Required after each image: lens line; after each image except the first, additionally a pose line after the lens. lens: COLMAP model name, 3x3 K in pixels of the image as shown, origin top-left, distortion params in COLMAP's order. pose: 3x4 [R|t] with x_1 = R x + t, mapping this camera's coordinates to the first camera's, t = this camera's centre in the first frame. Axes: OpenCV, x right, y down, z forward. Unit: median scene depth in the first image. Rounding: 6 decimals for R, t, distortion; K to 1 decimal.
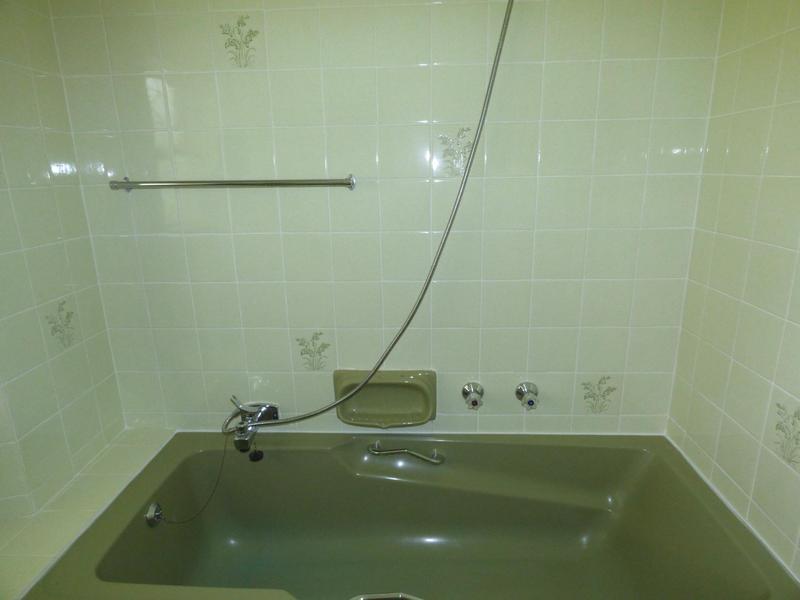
lens RADIAL K [[446.5, 0, 395.6], [0, 446.5, 302.3], [0, 0, 1]] dist [-0.015086, -0.002353]
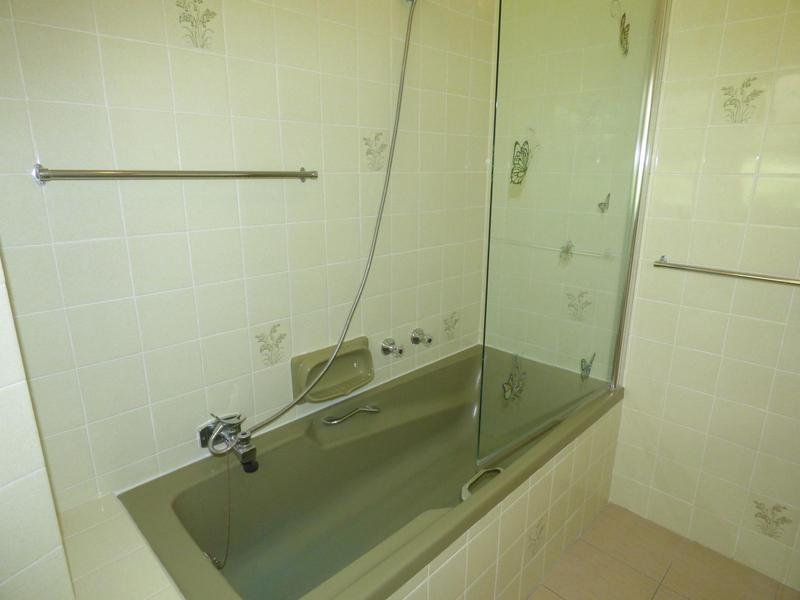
lens RADIAL K [[482.0, 0, 385.0], [0, 482.0, 308.5], [0, 0, 1]] dist [-0.009317, -0.000099]
pose [[0.681139, -0.183879, 0.708688, -0.766455], [0.180726, 0.980223, 0.080632, -0.010714], [-0.709498, 0.073157, 0.700900, 0.063533]]
